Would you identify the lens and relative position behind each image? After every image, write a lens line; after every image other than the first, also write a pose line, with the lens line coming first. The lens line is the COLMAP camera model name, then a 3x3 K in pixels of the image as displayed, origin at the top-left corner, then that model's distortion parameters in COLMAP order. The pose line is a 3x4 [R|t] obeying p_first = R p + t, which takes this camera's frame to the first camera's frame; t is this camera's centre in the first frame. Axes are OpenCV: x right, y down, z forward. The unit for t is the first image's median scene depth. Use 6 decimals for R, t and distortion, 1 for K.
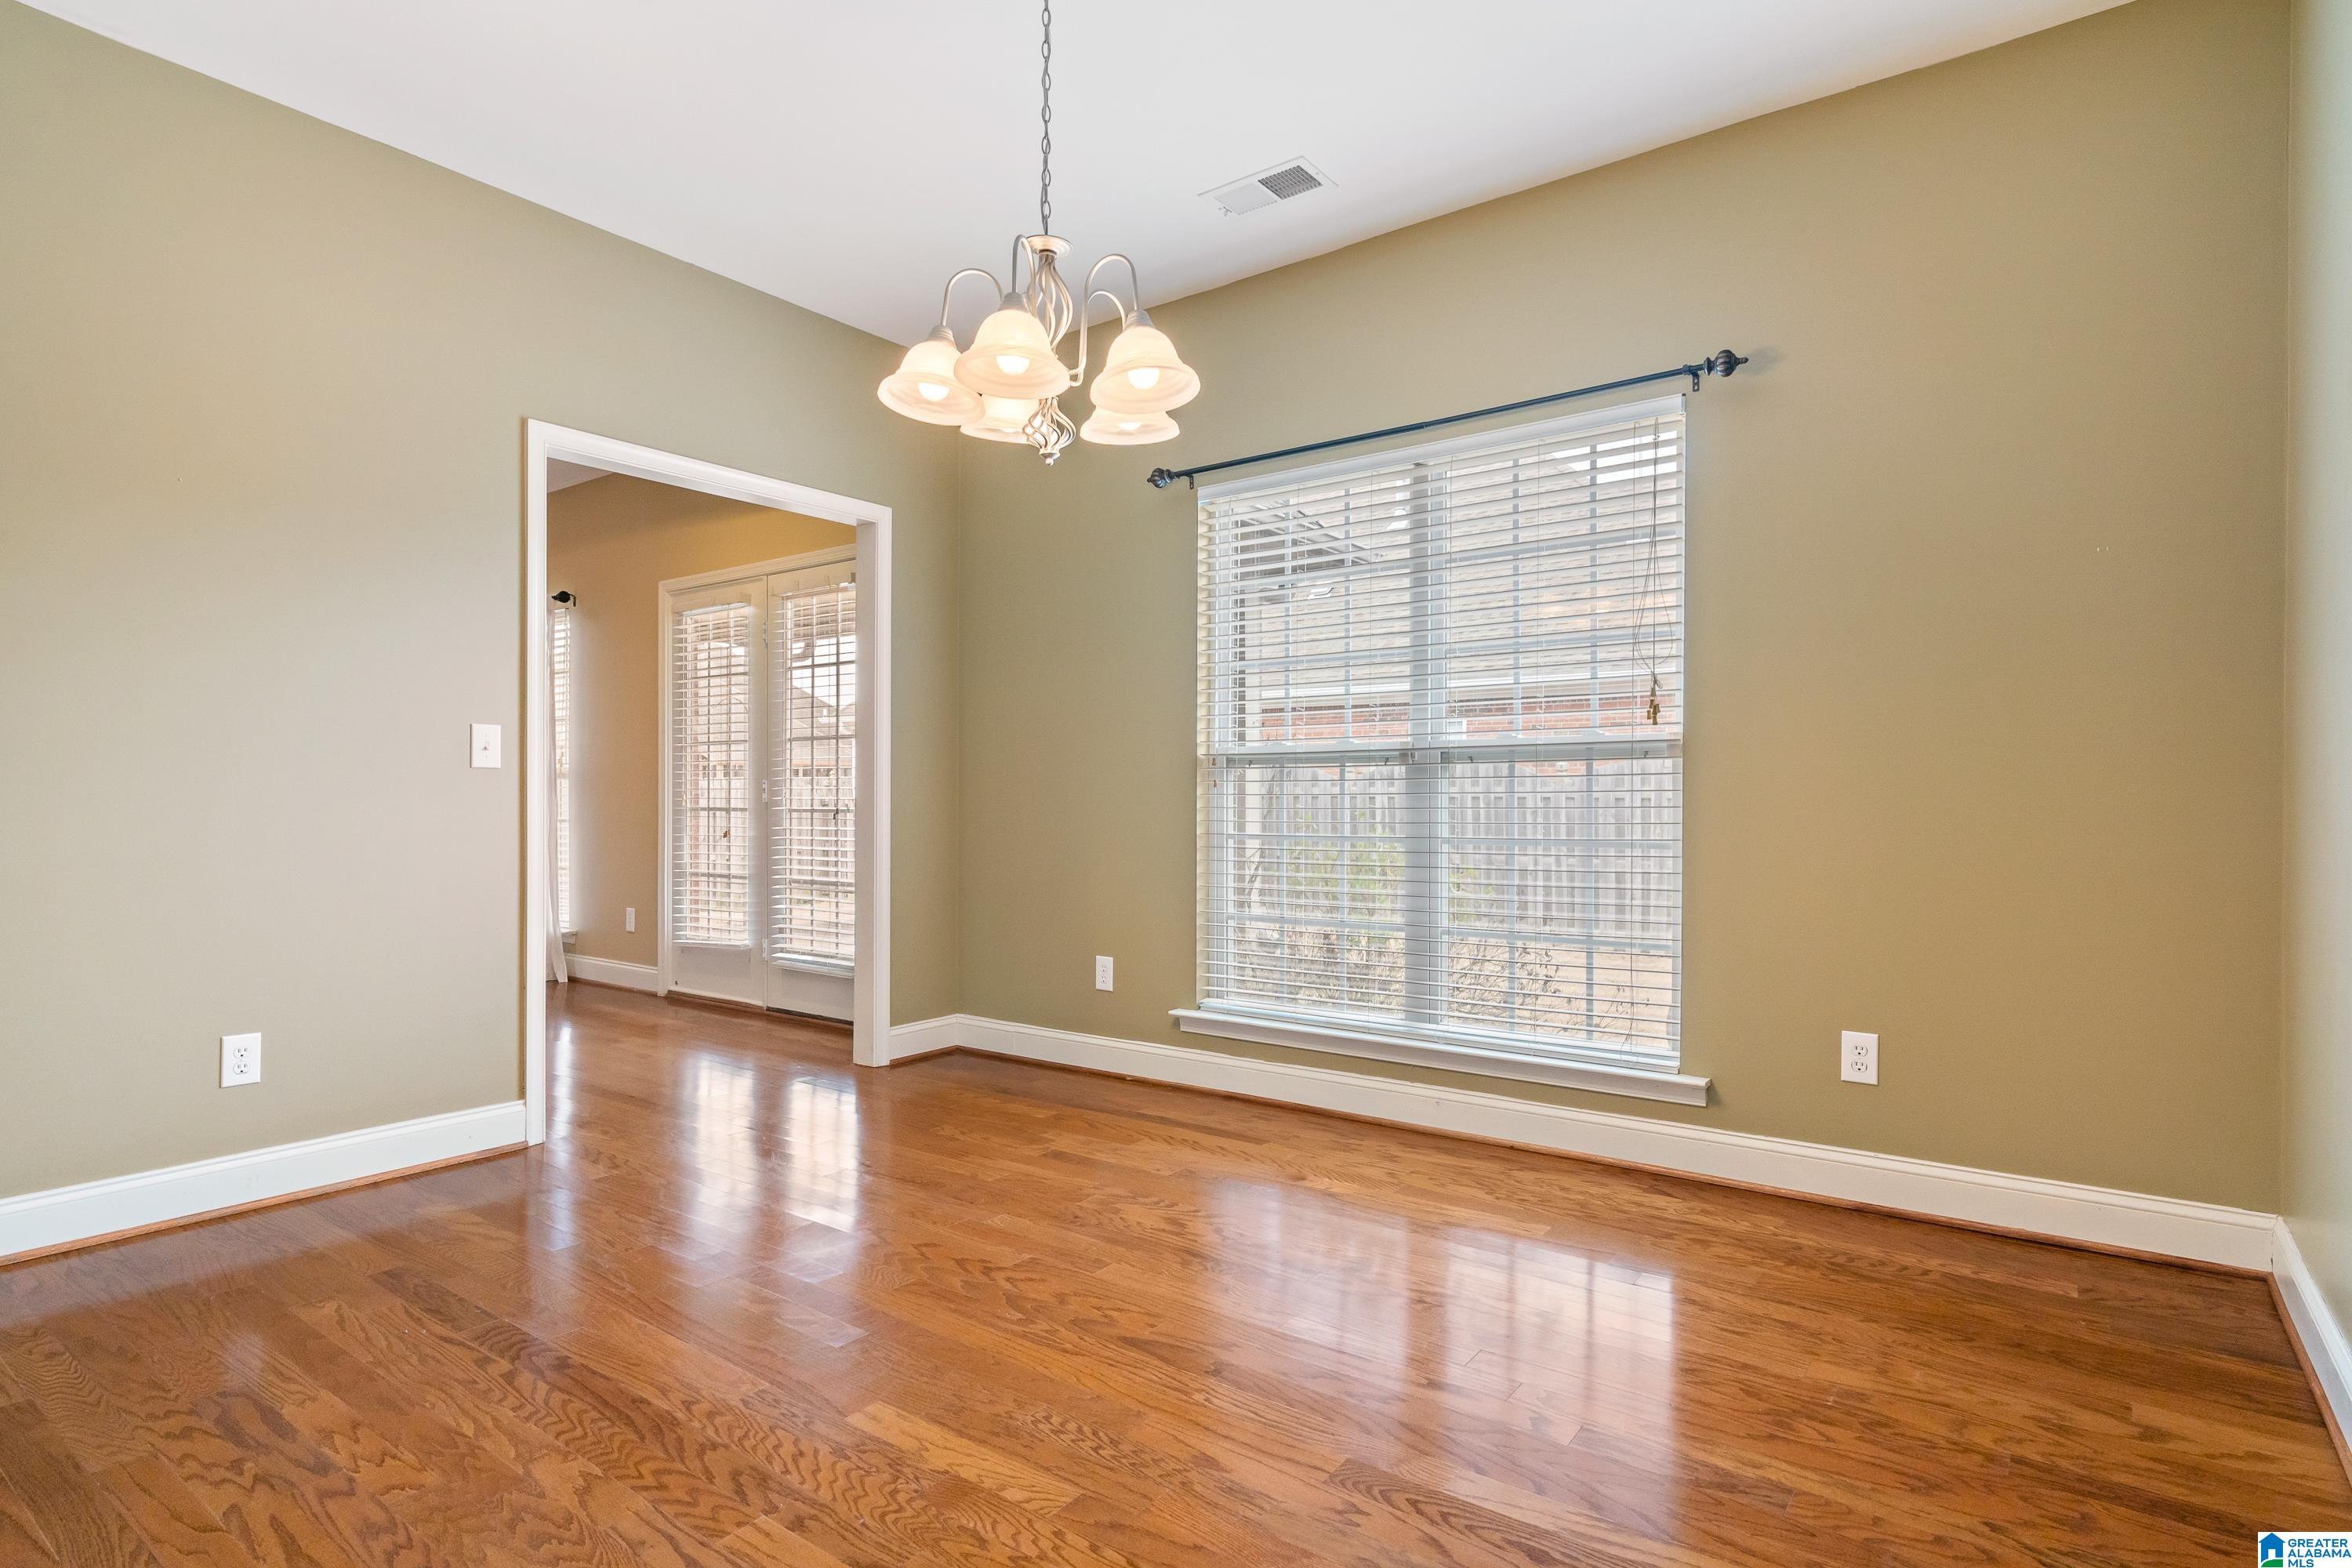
lens RADIAL K [[1184.4, 0, 1181.1], [0, 1184.4, 793.2], [0, 0, 1]] dist [-0.004995, 0.003989]
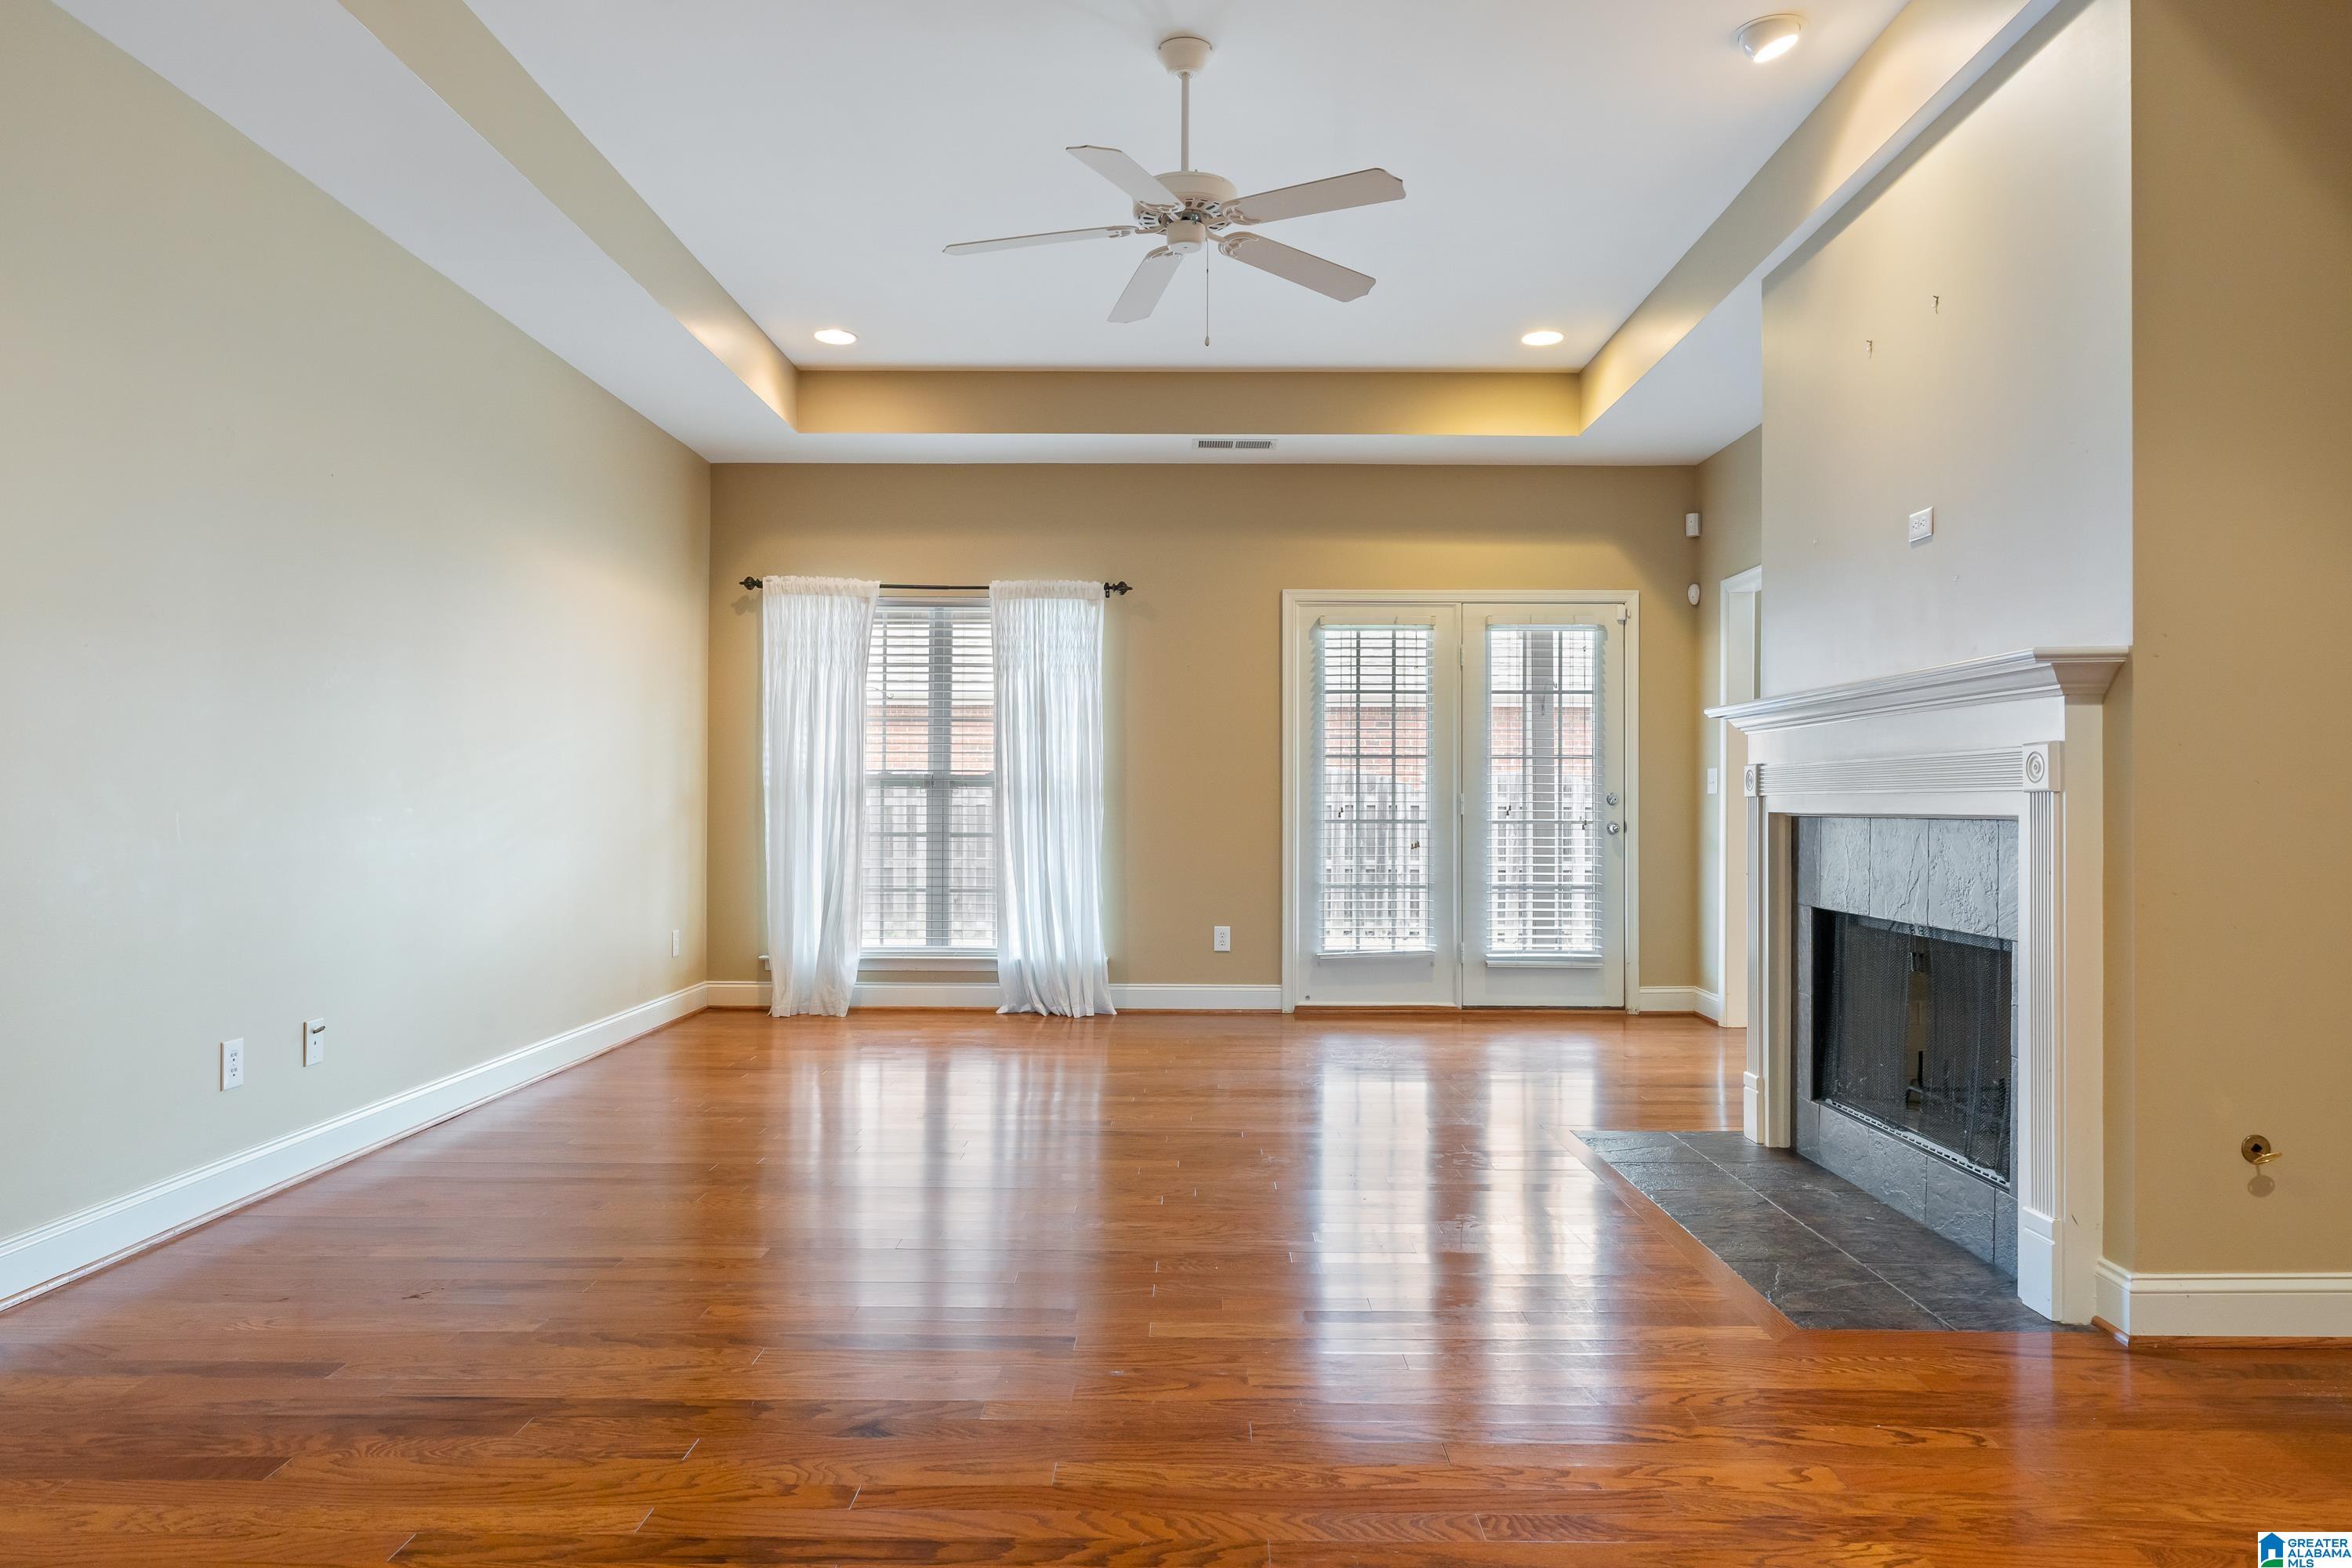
lens RADIAL K [[1470.9, 0, 1179.3], [0, 1470.9, 779.2], [0, 0, 1]] dist [0.004864, -0.000804]
pose [[0.815650, 0.010408, 0.578452, -1.226289], [-0.003675, 0.999911, -0.012809, -0.005834], [-0.578534, 0.008322, 0.815616, 0.059756]]
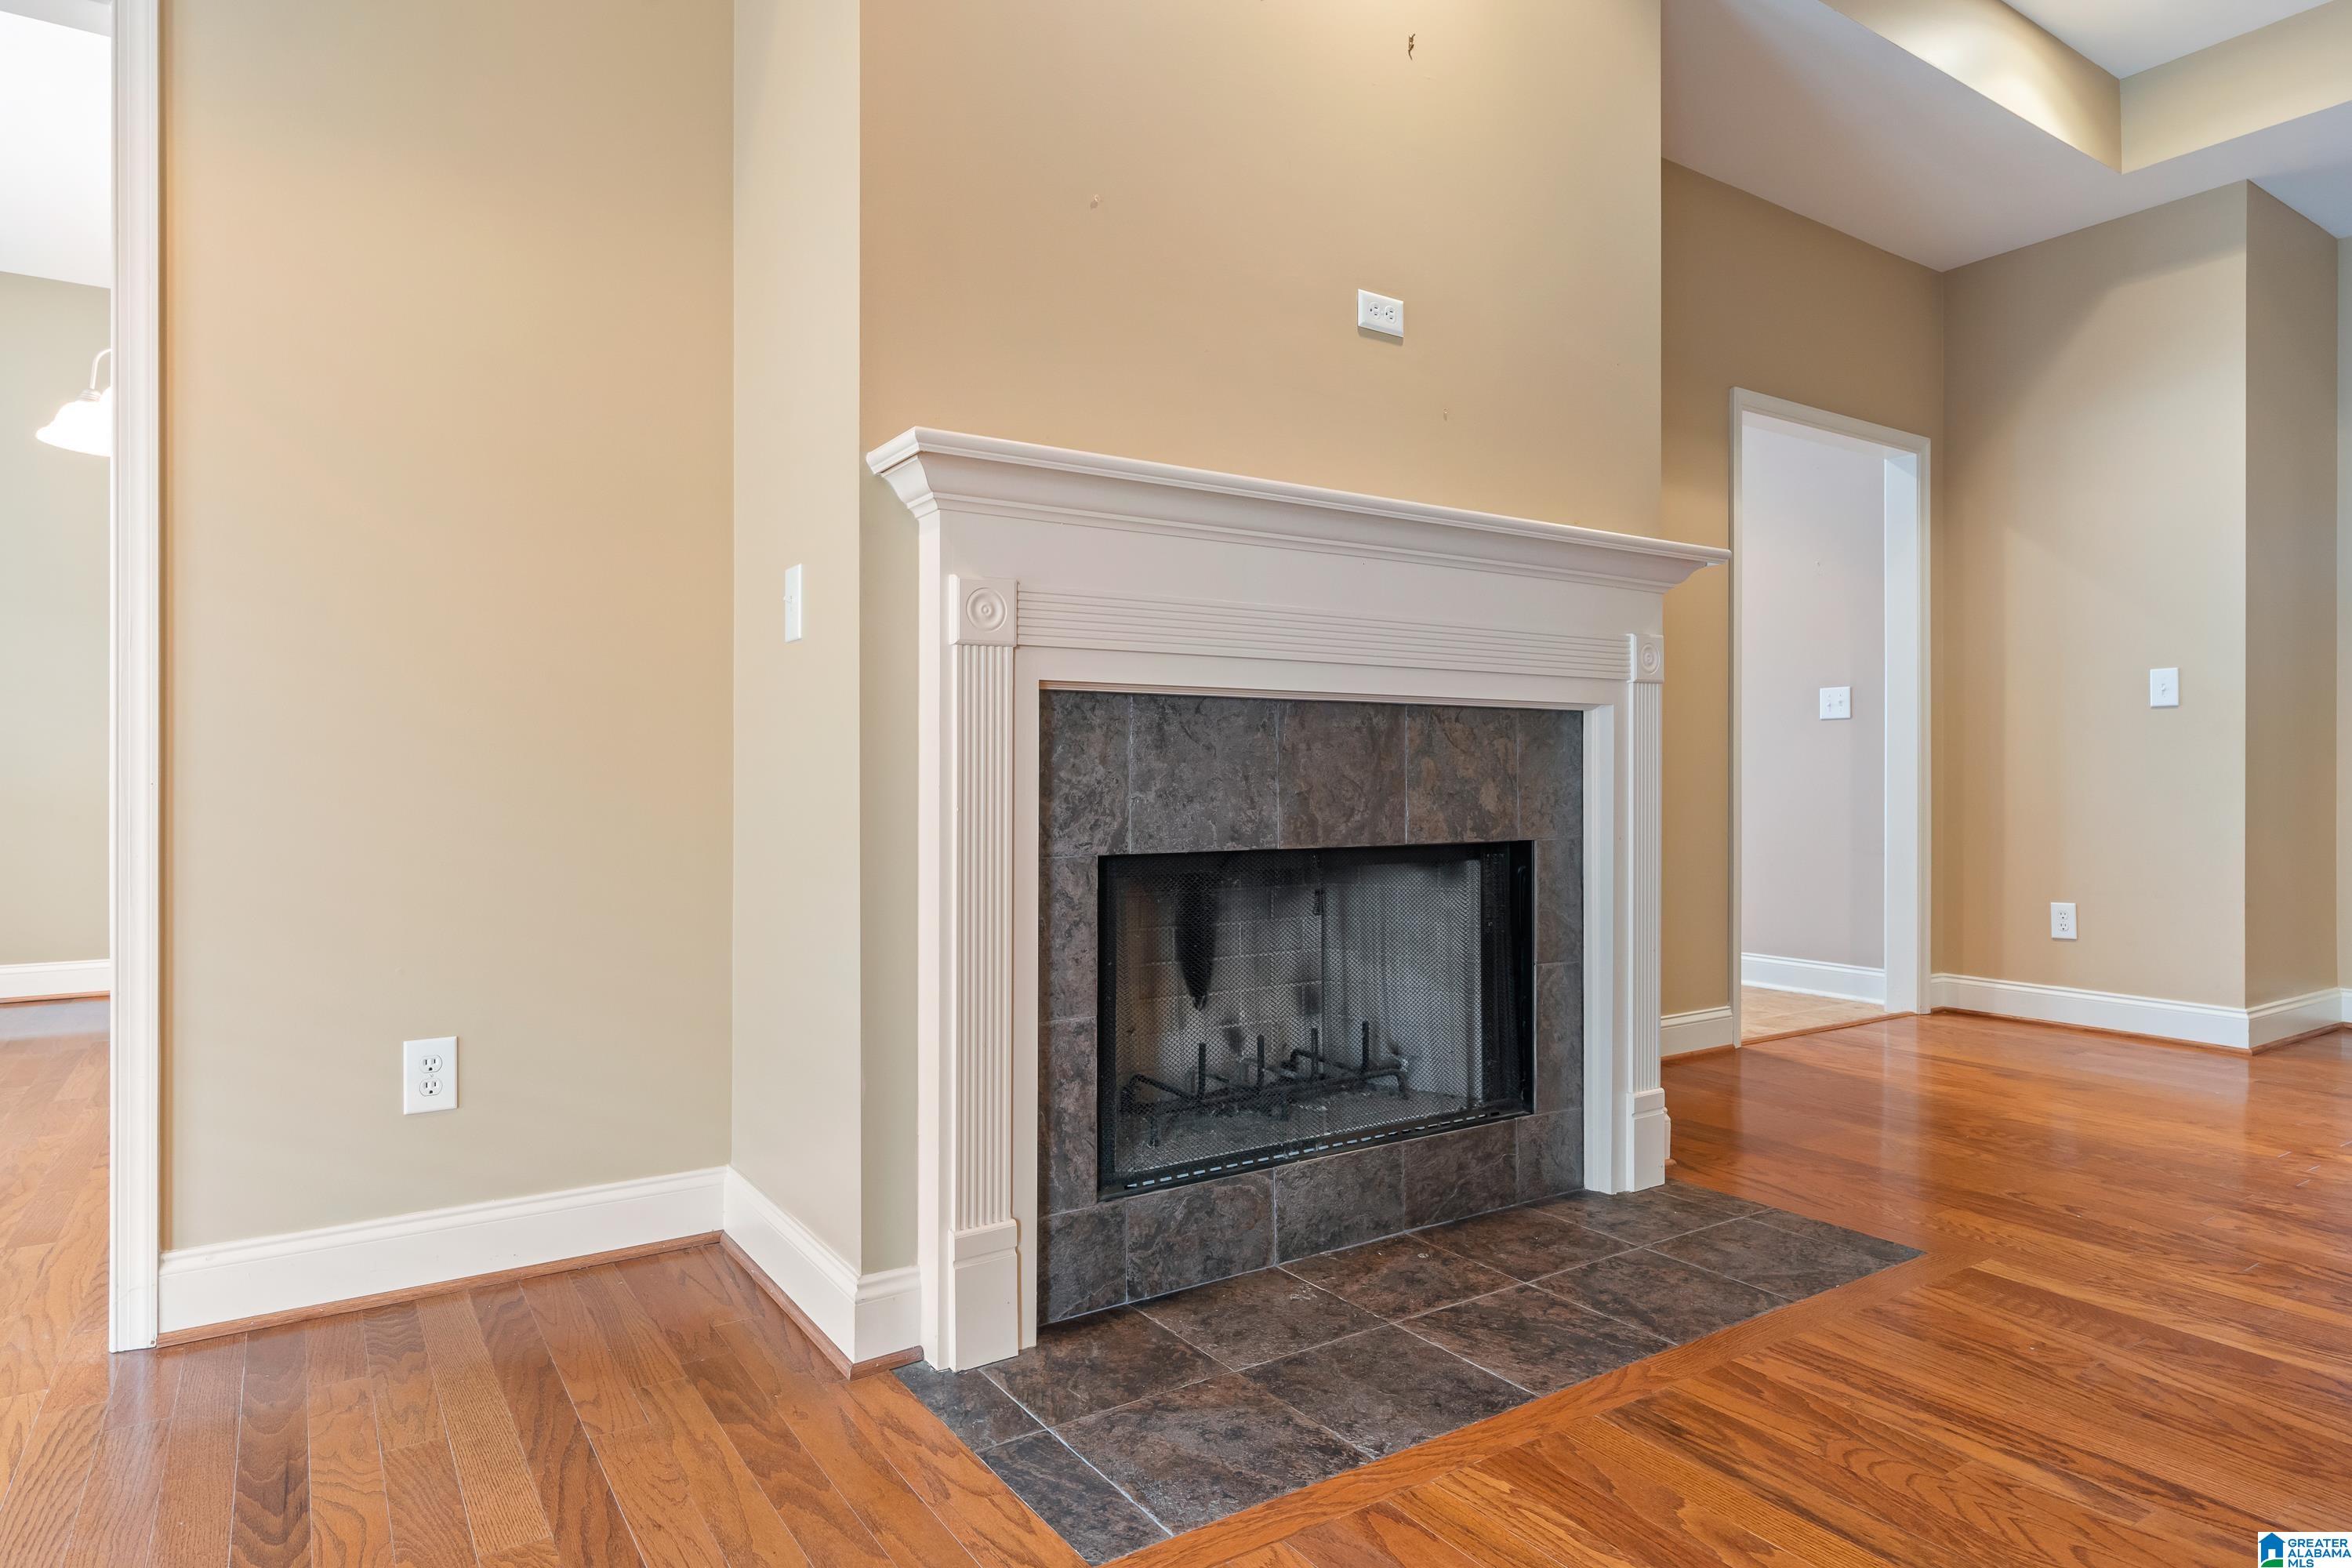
lens RADIAL K [[1347.2, 0, 1179.5], [0, 1347.2, 776.4], [0, 0, 1]] dist [0.006004, 0.001909]
pose [[-0.939207, -0.004424, 0.343322, -0.685937], [-0.004905, 0.999988, -0.000532, 0.025347], [-0.343315, -0.002184, -0.939218, 0.828658]]
